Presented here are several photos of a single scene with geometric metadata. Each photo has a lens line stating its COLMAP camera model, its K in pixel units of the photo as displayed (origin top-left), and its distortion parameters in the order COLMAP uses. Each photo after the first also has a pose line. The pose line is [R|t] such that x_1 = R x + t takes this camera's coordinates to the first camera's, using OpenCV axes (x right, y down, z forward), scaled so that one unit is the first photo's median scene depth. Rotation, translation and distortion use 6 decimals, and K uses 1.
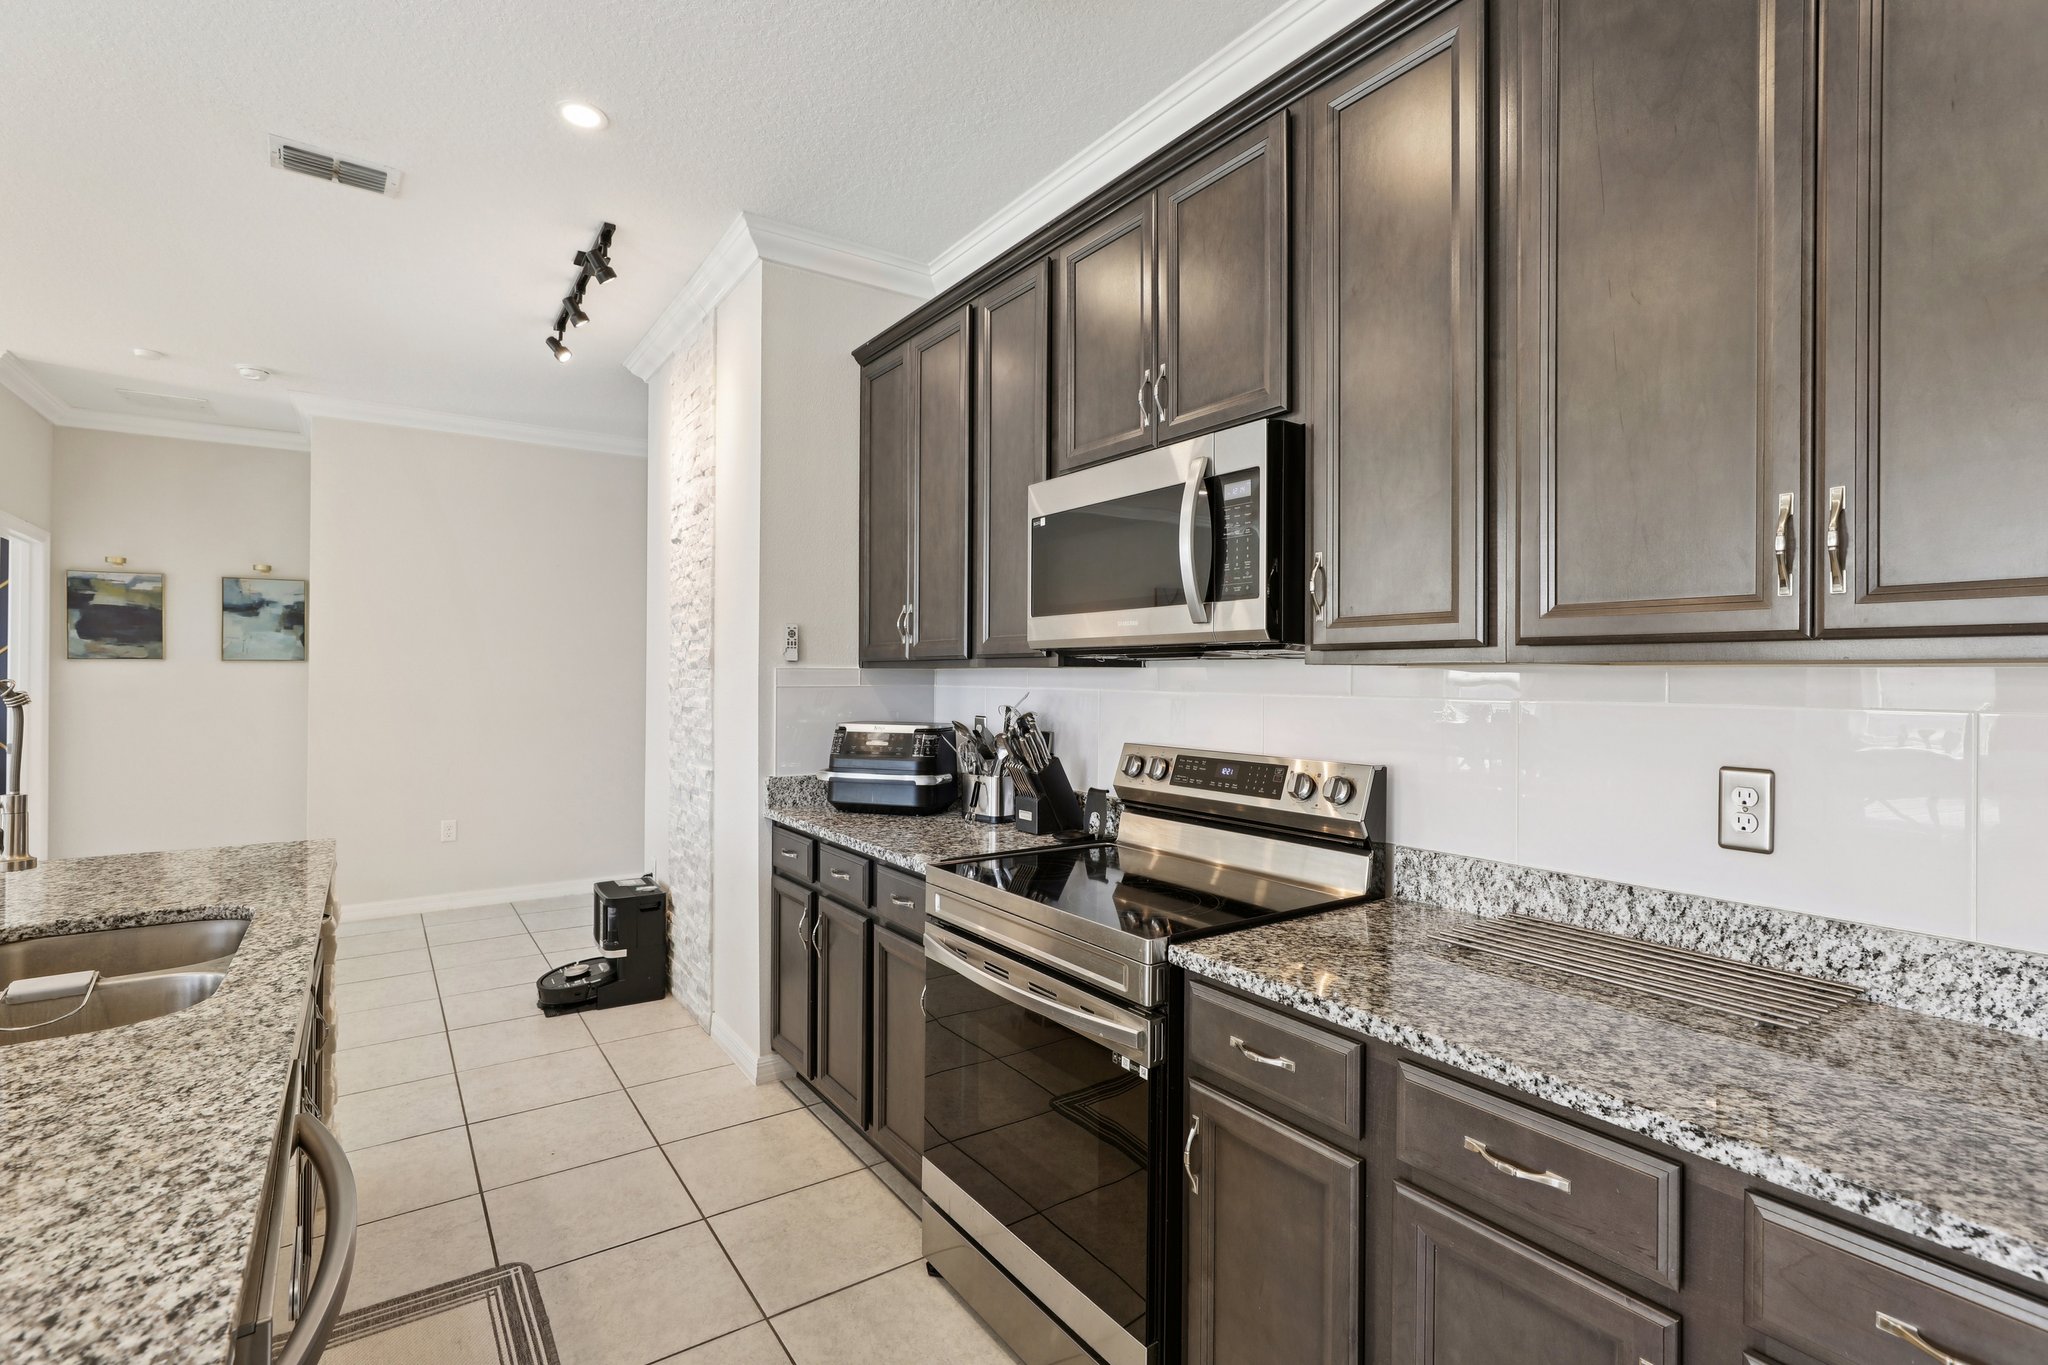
lens RADIAL K [[939.5, 0, 1026.4], [0, 939.5, 680.1], [0, 0, 1]] dist [-0.003128, 0.002652]
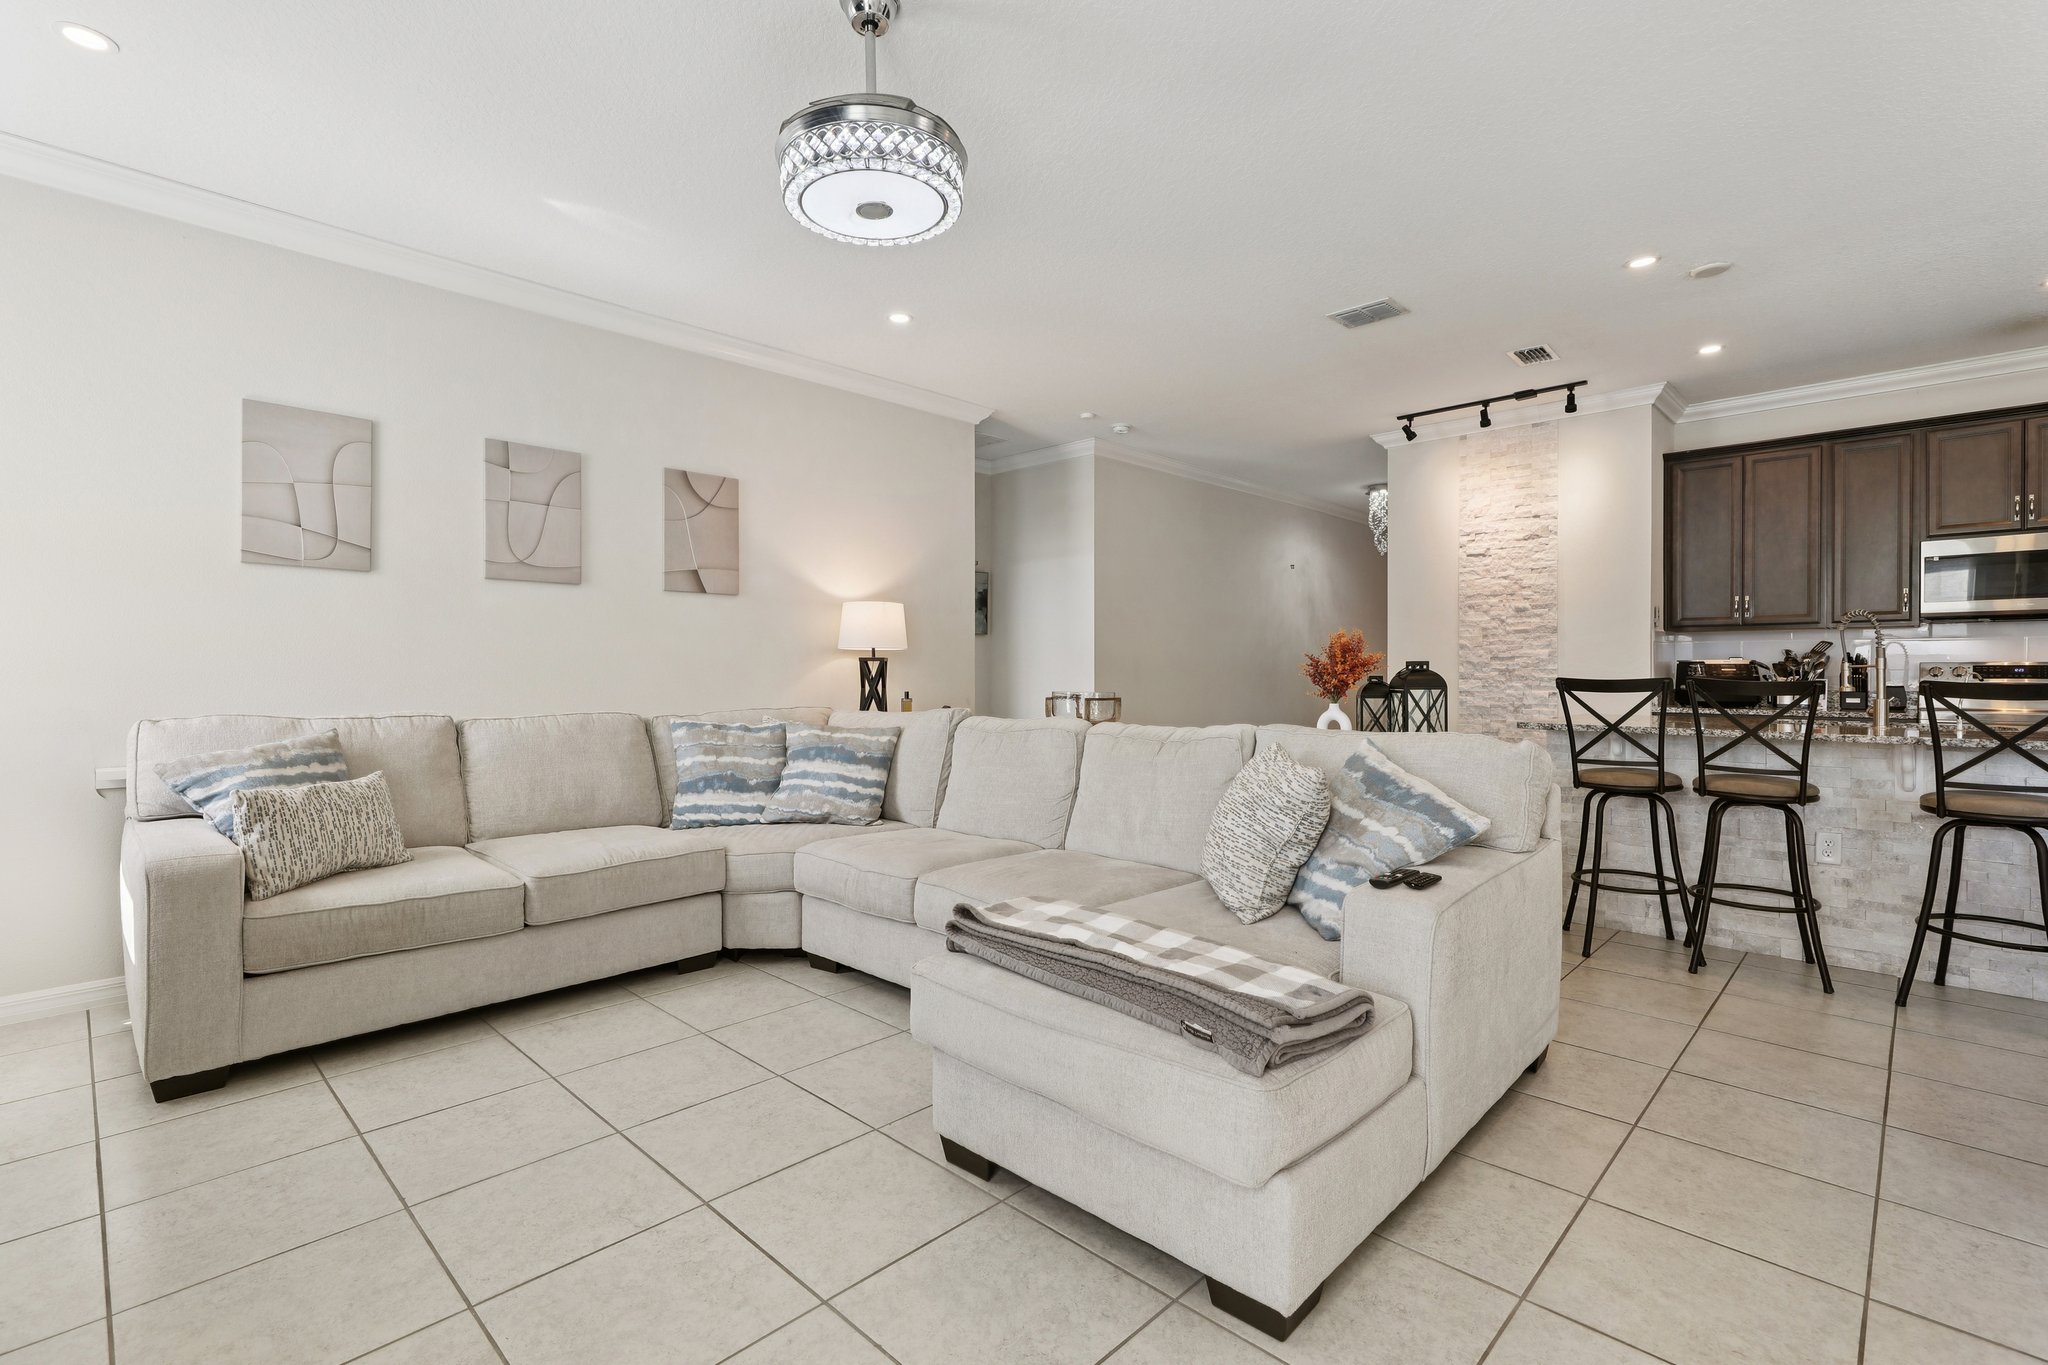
lens RADIAL K [[939.5, 0, 1011.9], [0, 939.5, 677.1], [0, 0, 1]] dist [-0.003128, 0.002652]
pose [[0.981024, -0.007017, 0.193760, -2.517541], [0.006252, 0.999970, 0.004560, 0.084593], [-0.193786, -0.003262, 0.981038, -0.737910]]
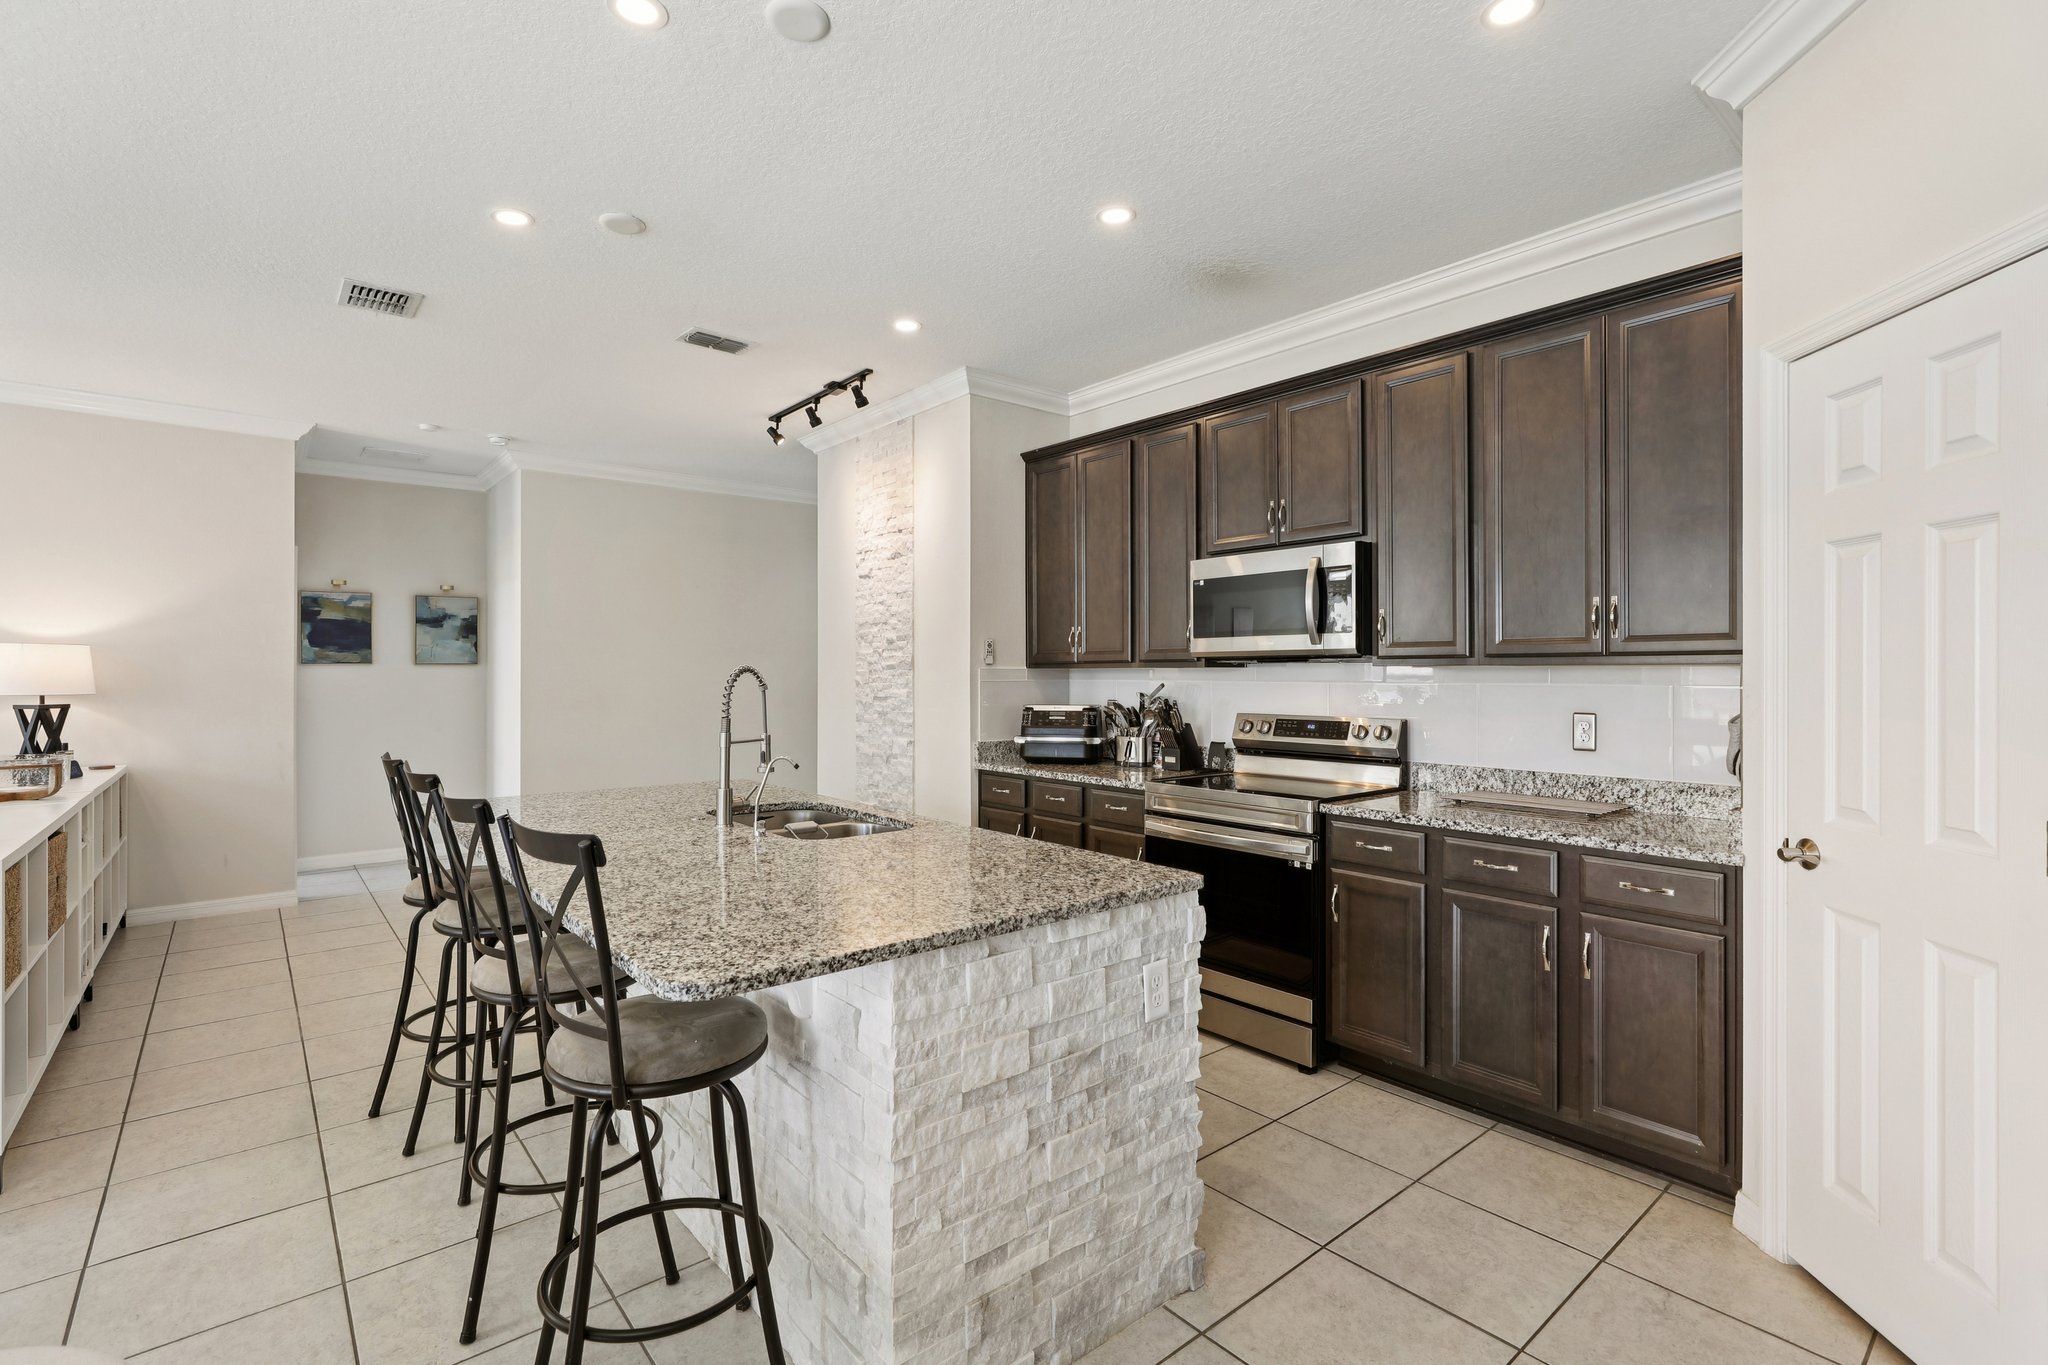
lens RADIAL K [[939.5, 0, 1012.5], [0, 939.5, 676.1], [0, 0, 1]] dist [-0.003128, 0.002652]
pose [[0.995999, -0.005803, 0.089172, -0.479385], [0.005950, 0.999981, -0.001388, 0.002054], [-0.089163, 0.001913, 0.996015, -0.673353]]
